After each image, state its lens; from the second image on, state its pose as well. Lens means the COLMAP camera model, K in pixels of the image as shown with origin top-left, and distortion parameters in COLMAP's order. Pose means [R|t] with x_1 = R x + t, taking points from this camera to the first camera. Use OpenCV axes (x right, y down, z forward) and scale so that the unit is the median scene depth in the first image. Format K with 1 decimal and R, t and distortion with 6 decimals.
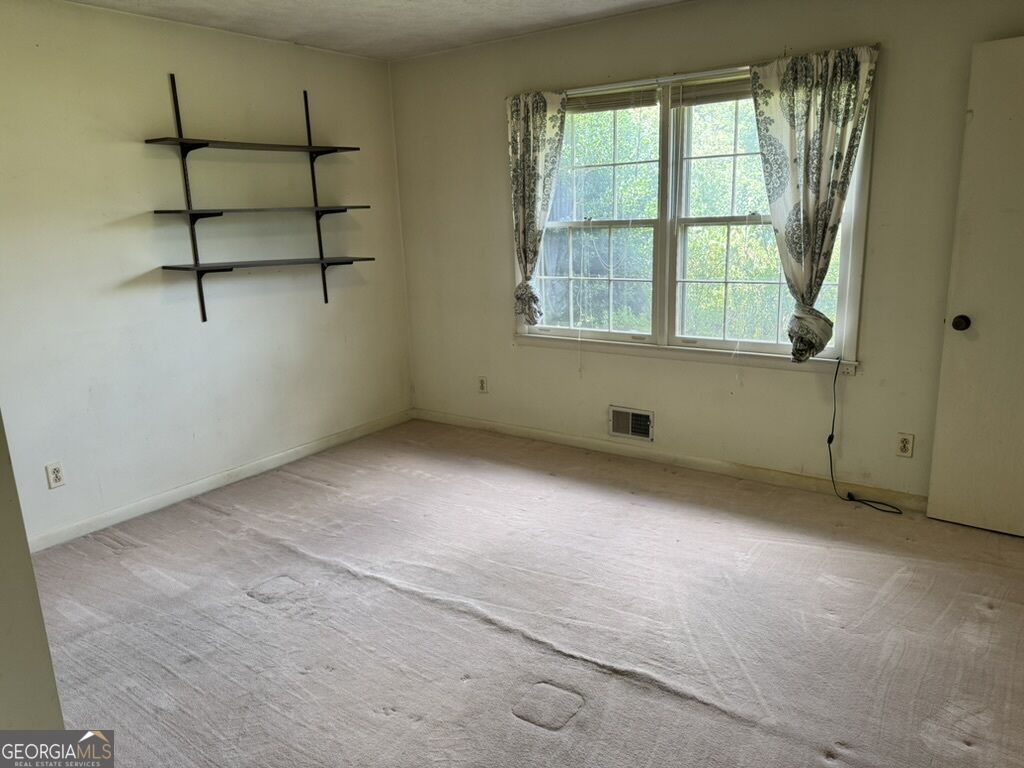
lens RADIAL K [[717.9, 0, 520.4], [0, 717.9, 376.5], [0, 0, 1]] dist [0.028559, -0.030305]
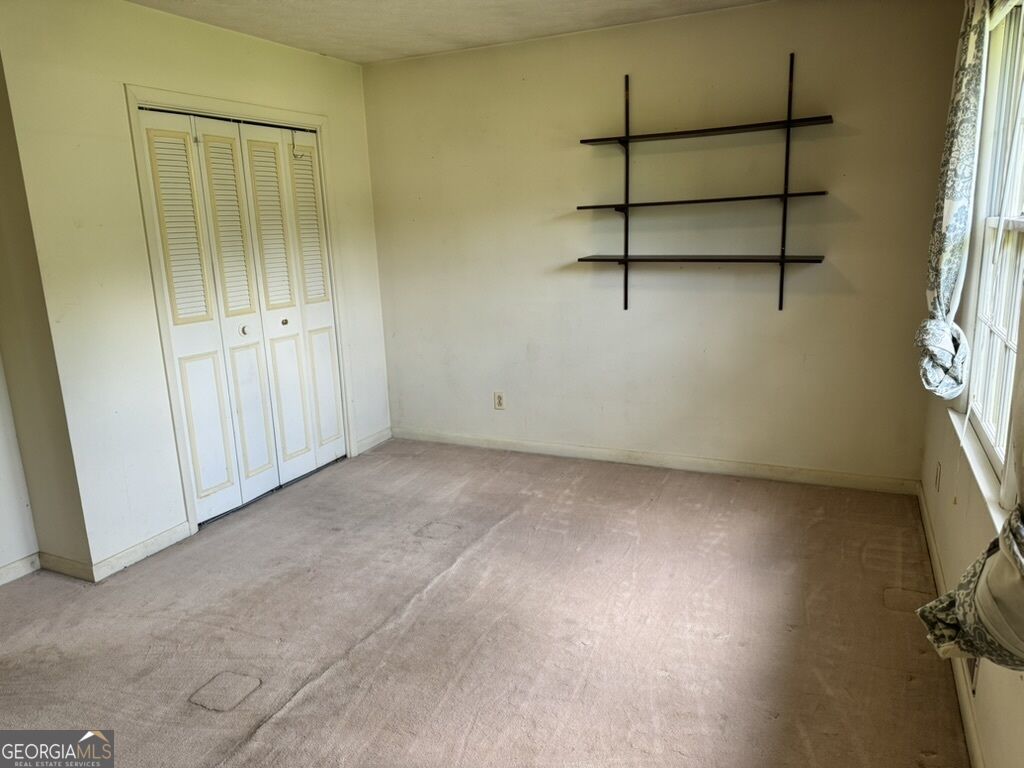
lens RADIAL K [[717.9, 0, 518.2], [0, 717.9, 392.2], [0, 0, 1]] dist [0.028559, -0.030305]
pose [[0.164057, 0.250479, -0.954120, 0.593848], [-0.183172, 0.958139, 0.220038, -0.166605], [0.969295, 0.138670, 0.203070, 0.659340]]
